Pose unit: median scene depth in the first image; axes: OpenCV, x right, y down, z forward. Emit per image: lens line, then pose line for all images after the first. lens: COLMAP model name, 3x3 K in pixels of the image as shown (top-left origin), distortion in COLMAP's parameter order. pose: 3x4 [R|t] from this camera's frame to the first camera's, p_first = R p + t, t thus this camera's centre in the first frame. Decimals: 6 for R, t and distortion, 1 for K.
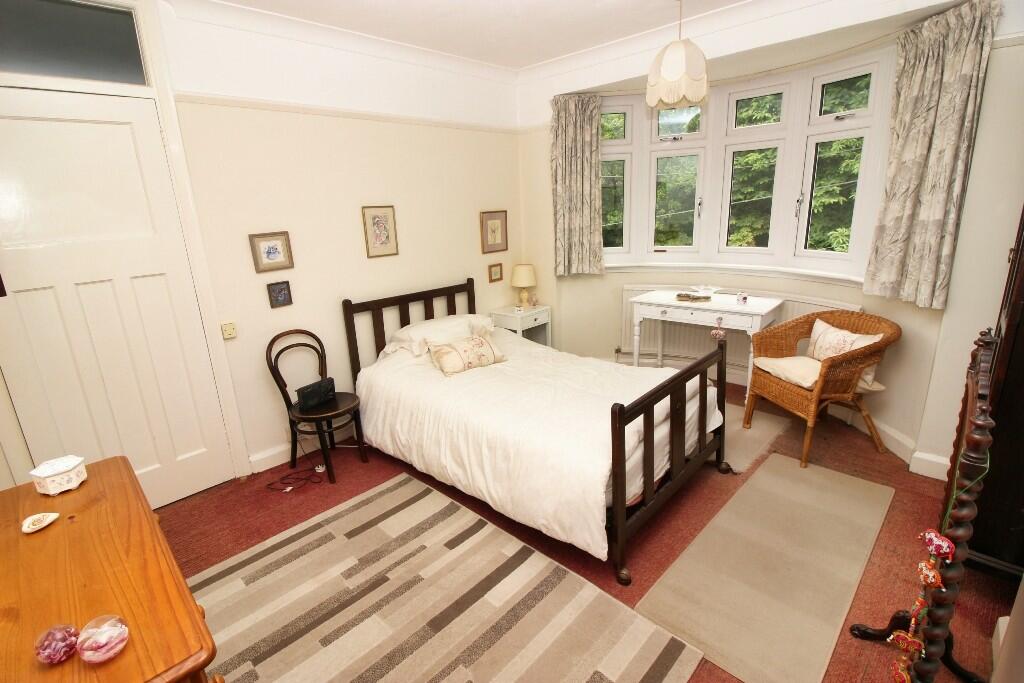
lens RADIAL K [[472.7, 0, 511.5], [0, 472.7, 329.5], [0, 0, 1]] dist [-0.016249, -0.000717]
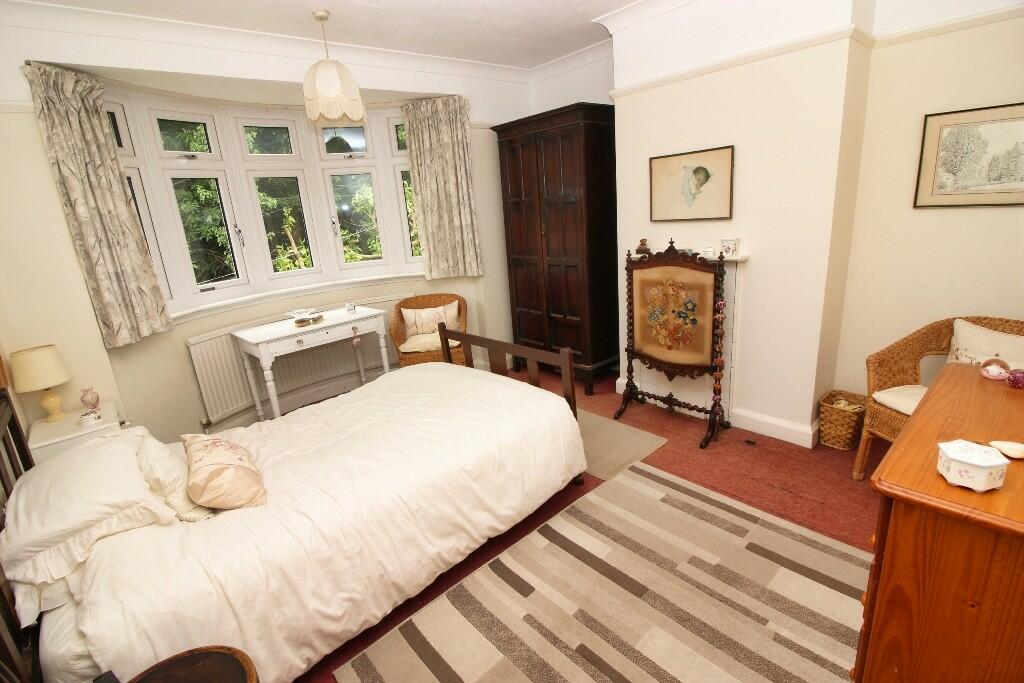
lens RADIAL K [[472.7, 0, 511.5], [0, 472.7, 329.5], [0, 0, 1]] dist [-0.016249, -0.000717]
pose [[0.080975, -0.214302, 0.973405, -0.606962], [0.326625, 0.928391, 0.177221, -0.098773], [-0.941679, 0.303588, 0.145173, 0.538462]]
